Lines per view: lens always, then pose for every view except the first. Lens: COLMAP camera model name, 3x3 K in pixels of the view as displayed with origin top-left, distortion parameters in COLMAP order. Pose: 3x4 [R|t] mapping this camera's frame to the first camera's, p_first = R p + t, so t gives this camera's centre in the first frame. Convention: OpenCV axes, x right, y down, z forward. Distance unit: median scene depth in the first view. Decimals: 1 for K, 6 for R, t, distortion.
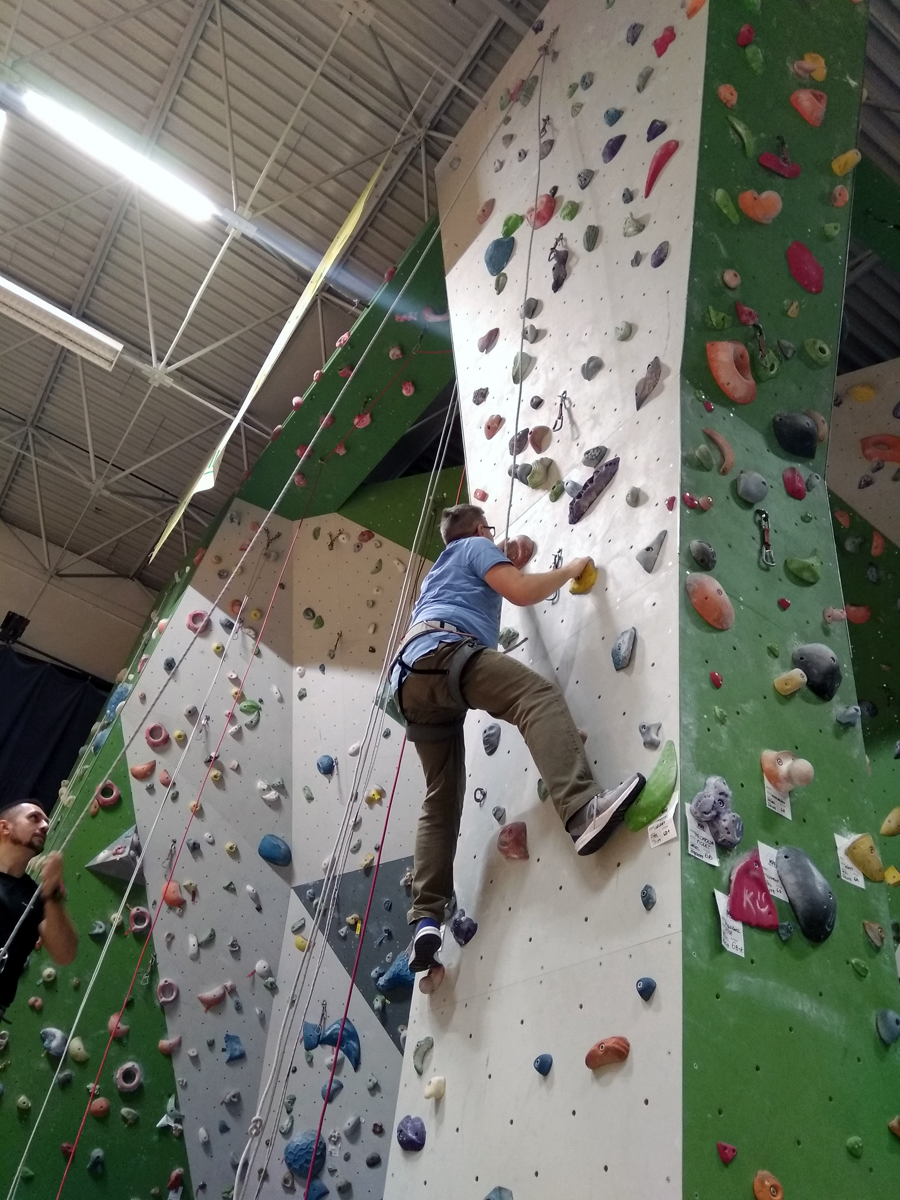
lens RADIAL K [[921.7, 0, 443.4], [0, 921.7, 604.2], [0, 0, 1]] dist [0.127743, -0.212295]
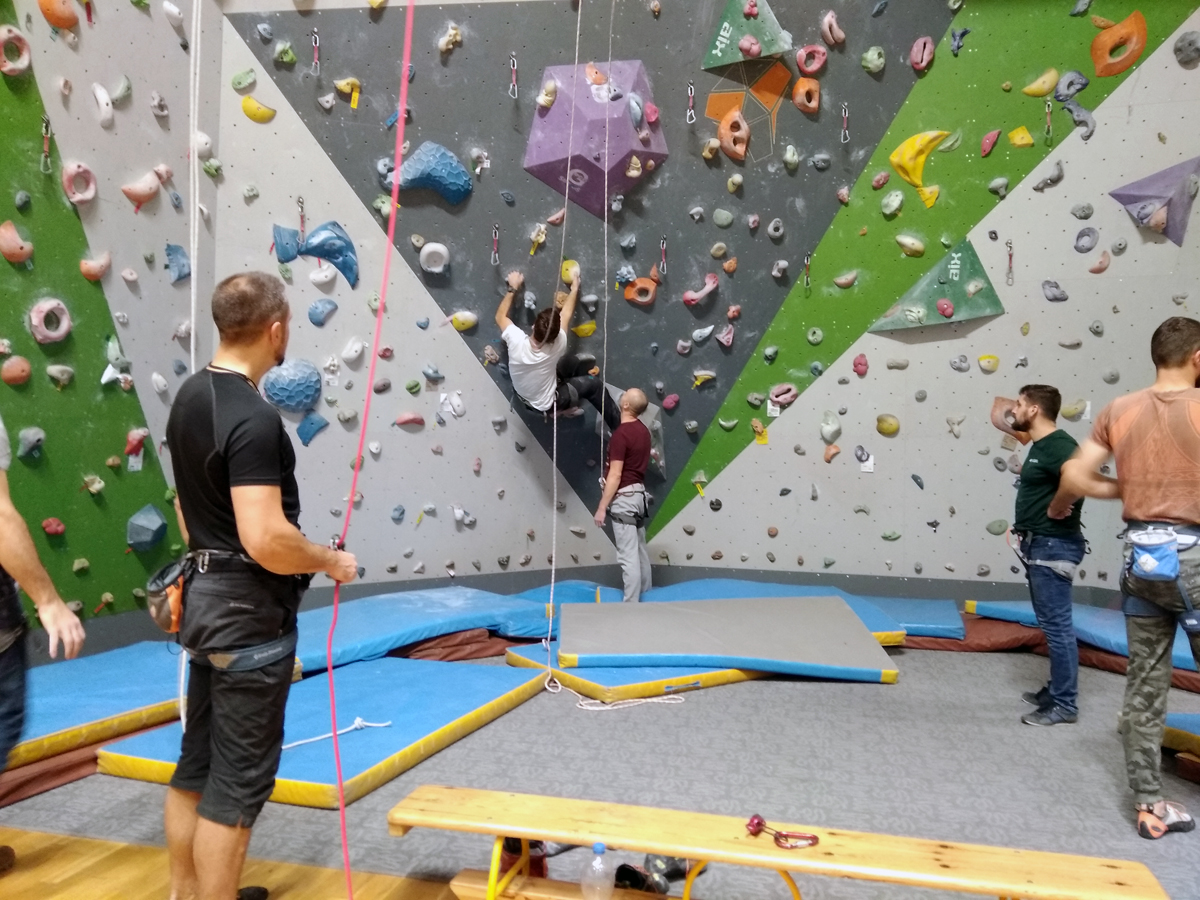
lens RADIAL K [[905.2, 0, 599.8], [0, 905.2, 467.4], [0, 0, 1]] dist [0.078066, -0.124761]
pose [[0.737236, -0.164774, 0.655235, -0.503989], [-0.344870, 0.742175, 0.574666, 0.124565], [-0.580989, -0.649635, 0.490332, 0.478147]]
